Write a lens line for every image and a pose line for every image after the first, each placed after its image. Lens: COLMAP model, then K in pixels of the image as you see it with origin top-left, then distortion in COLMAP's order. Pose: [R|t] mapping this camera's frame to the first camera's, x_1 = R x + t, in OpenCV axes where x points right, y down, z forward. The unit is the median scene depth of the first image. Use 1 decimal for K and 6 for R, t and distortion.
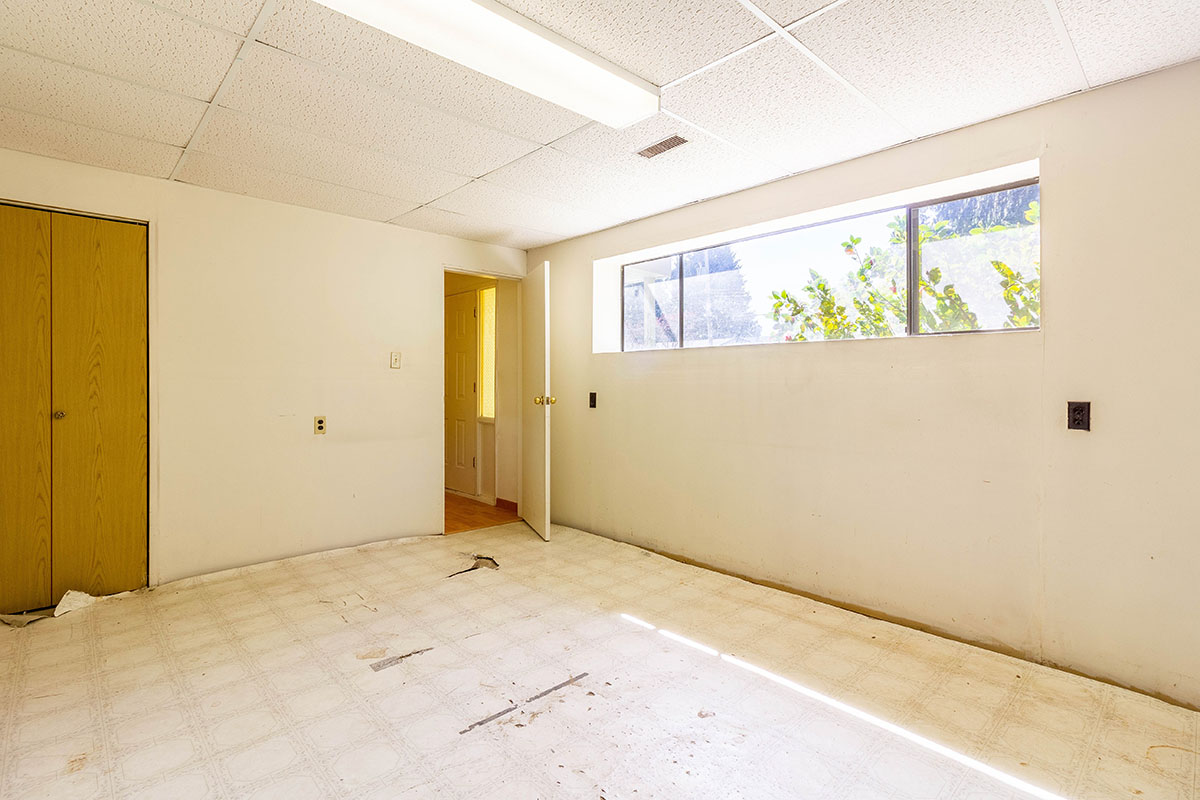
lens RADIAL K [[566.7, 0, 598.0], [0, 566.7, 389.7], [0, 0, 1]] dist [0.013834, -0.001340]
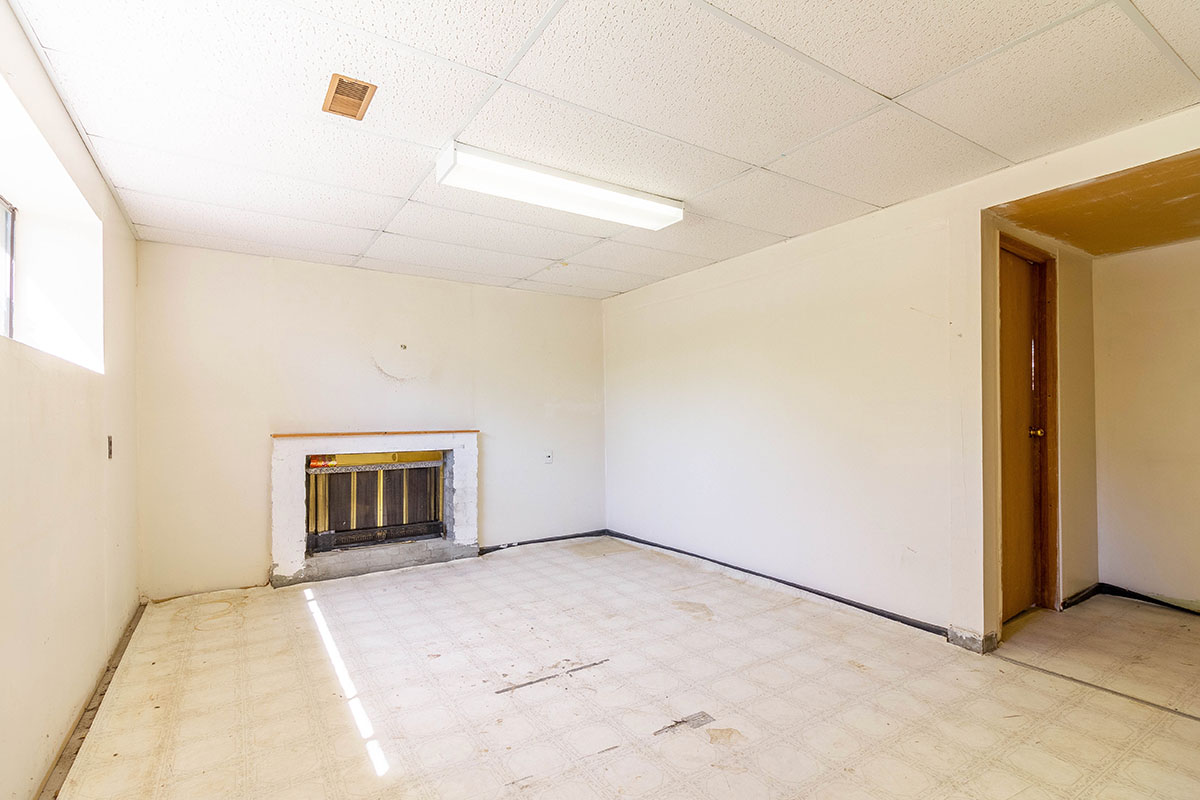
lens RADIAL K [[566.7, 0, 600.7], [0, 566.7, 405.4], [0, 0, 1]] dist [0.013834, -0.001340]
pose [[-0.984048, 0.011970, 0.177502, -0.390654], [0.010958, 0.999918, -0.006683, -0.019125], [-0.177567, -0.004631, -0.984098, 1.949687]]
